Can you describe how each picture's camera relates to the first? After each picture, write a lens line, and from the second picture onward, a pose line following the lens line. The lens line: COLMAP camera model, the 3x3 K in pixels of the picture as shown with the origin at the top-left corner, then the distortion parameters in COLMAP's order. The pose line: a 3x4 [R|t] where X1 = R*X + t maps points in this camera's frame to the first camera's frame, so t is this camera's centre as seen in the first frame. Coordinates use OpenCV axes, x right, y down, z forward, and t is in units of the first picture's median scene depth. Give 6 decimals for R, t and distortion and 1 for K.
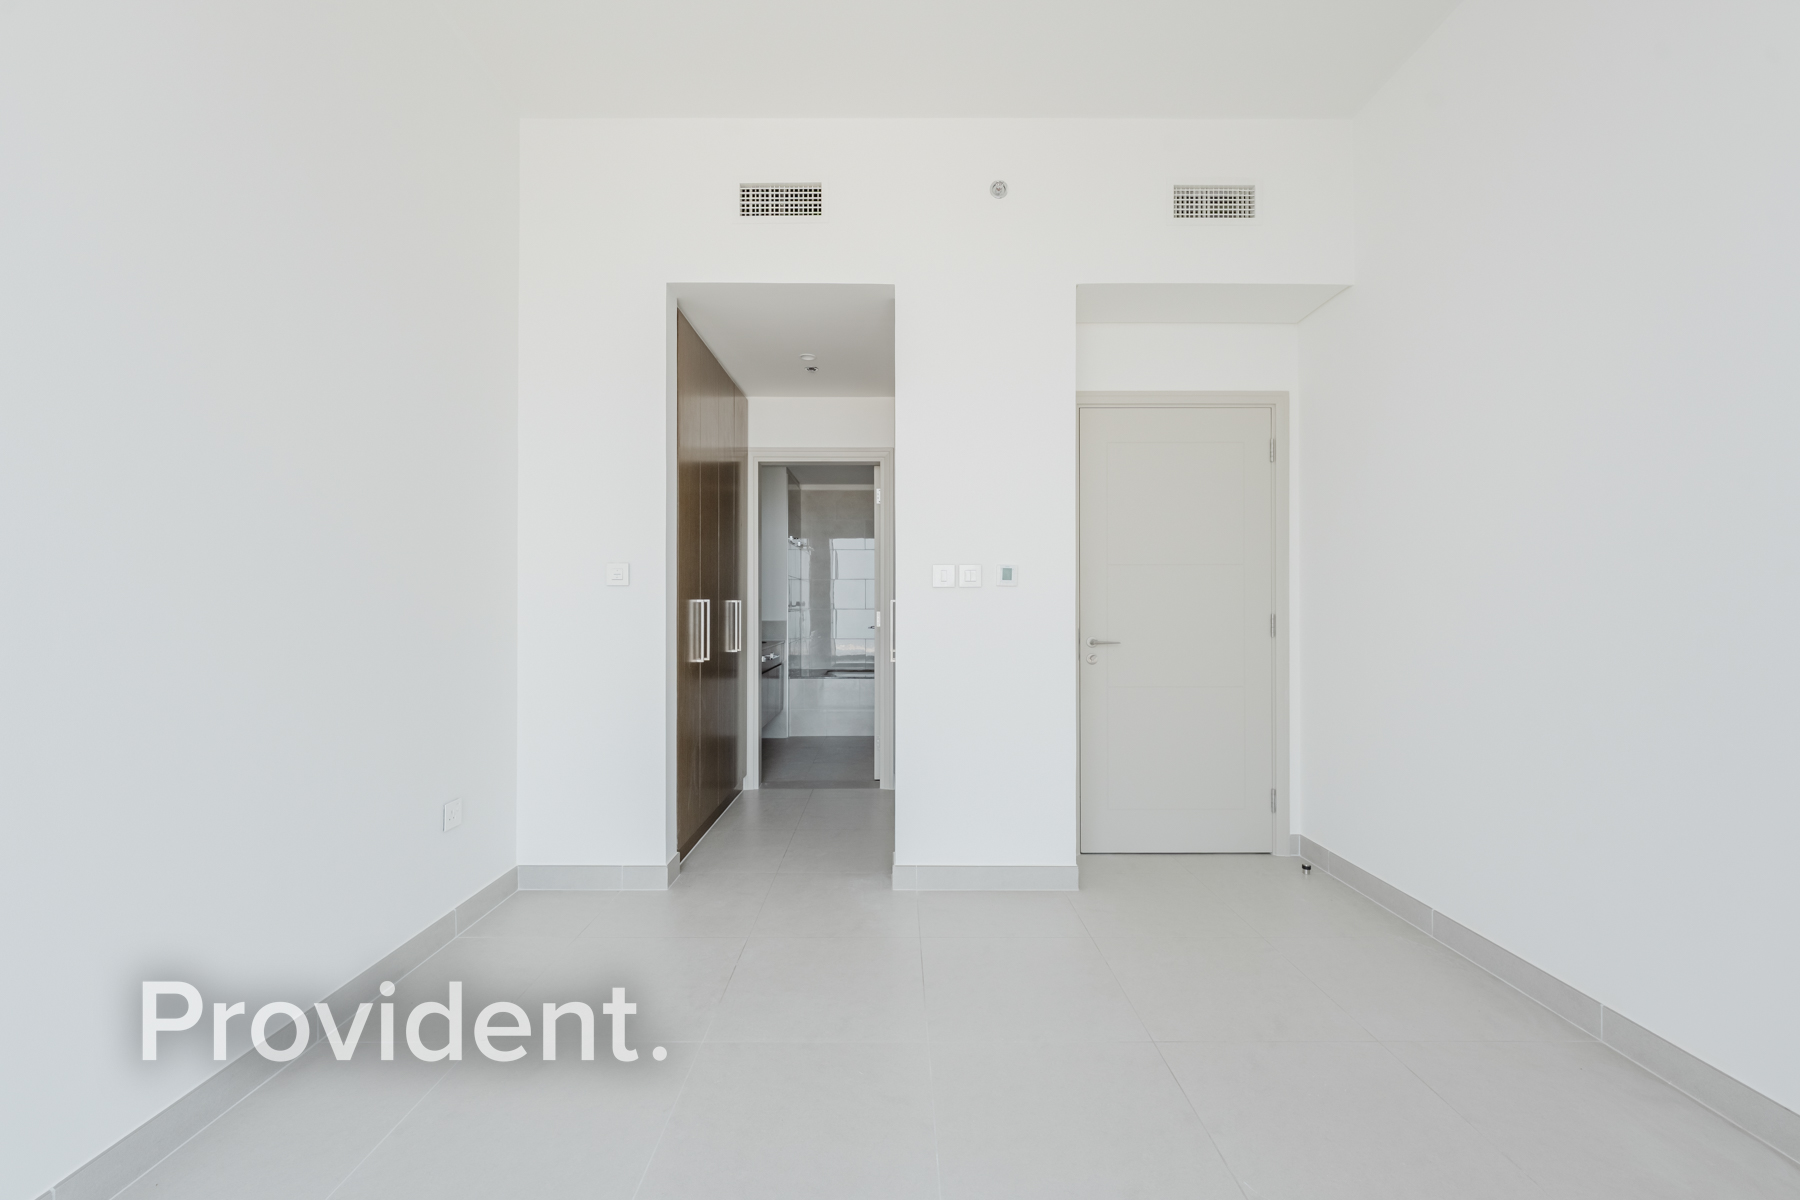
lens RADIAL K [[735.0, 0, 899.5], [0, 735.0, 598.8], [0, 0, 1]] dist [0.003690, 0.000381]
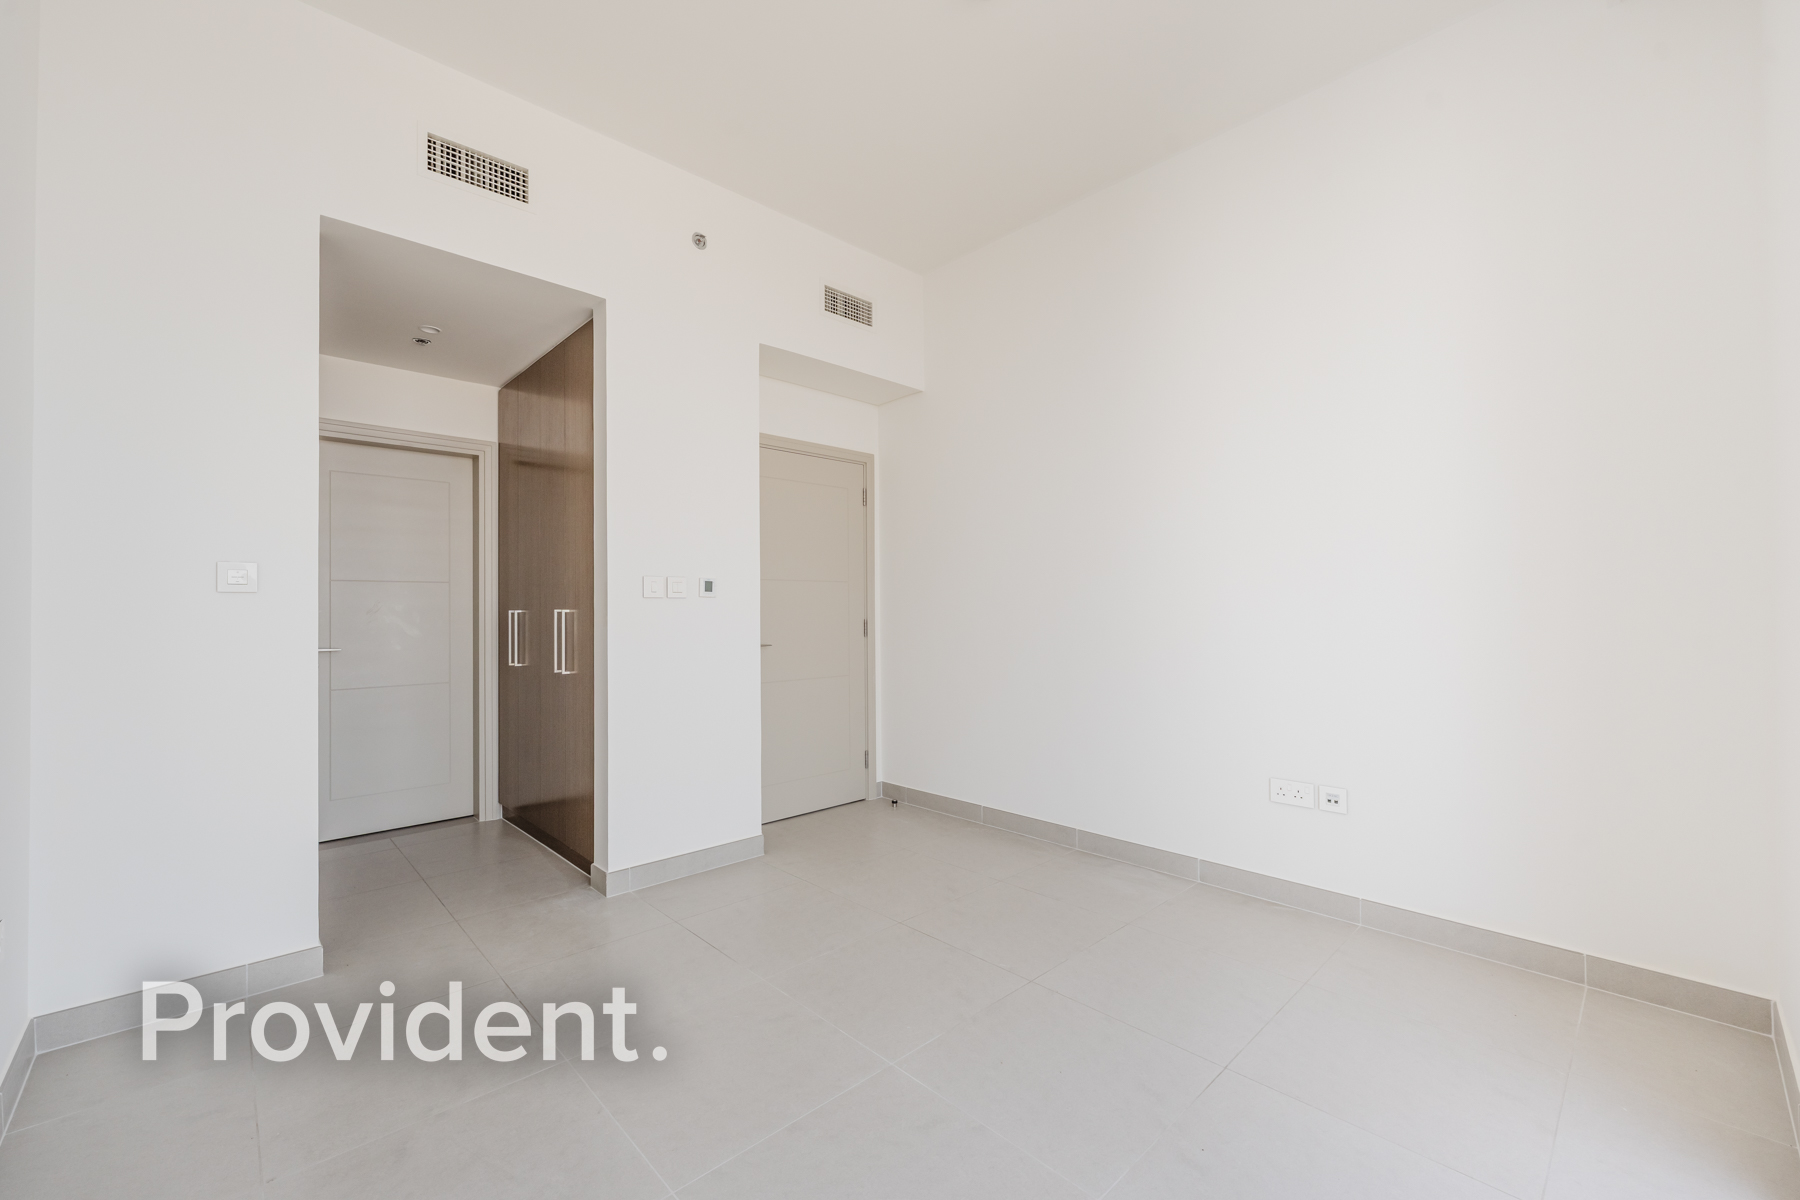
lens RADIAL K [[735.0, 0, 899.3], [0, 735.0, 604.1], [0, 0, 1]] dist [0.003690, 0.000381]
pose [[0.725589, 0.000832, 0.688128, -0.408344], [0.005368, 0.999962, -0.006869, 0.002589], [-0.688108, 0.008678, 0.725557, -0.010454]]
